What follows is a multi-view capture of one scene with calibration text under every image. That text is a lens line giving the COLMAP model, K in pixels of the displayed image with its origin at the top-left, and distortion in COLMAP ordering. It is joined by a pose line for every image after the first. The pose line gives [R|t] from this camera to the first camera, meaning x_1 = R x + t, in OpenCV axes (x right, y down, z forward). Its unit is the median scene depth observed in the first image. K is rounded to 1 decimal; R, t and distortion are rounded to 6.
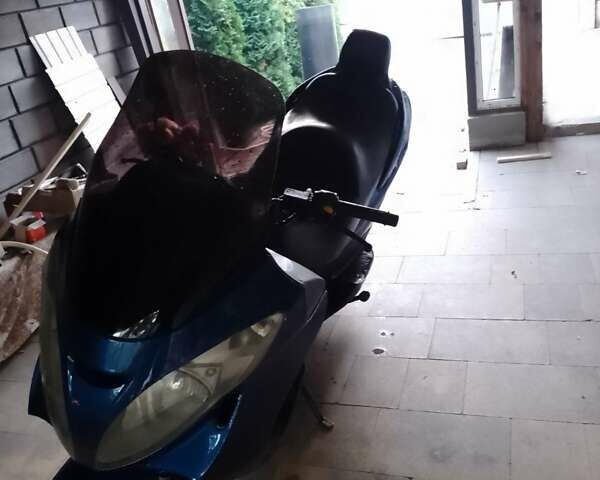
lens RADIAL K [[552.6, 0, 300.0], [0, 552.6, 240.0], [0, 0, 1]] dist [-0.004760, -0.112991]
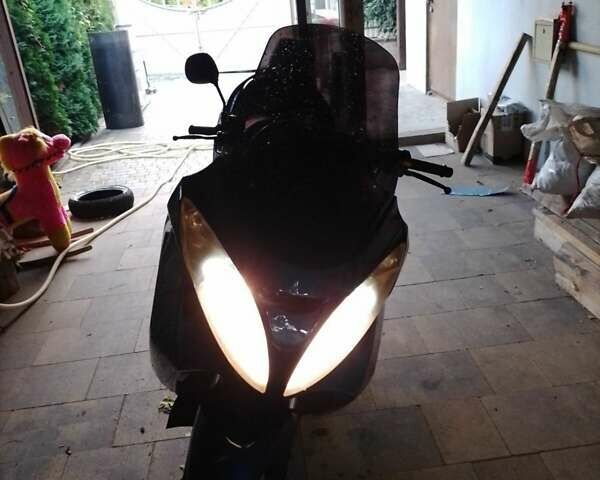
lens RADIAL K [[552.6, 0, 300.0], [0, 552.6, 240.0], [0, 0, 1]] dist [-0.004760, -0.112991]
pose [[0.902148, -0.068766, 0.425910, -0.118002], [0.095024, 0.994643, -0.040685, 0.022171], [-0.420831, 0.077176, 0.903850, -0.002067]]
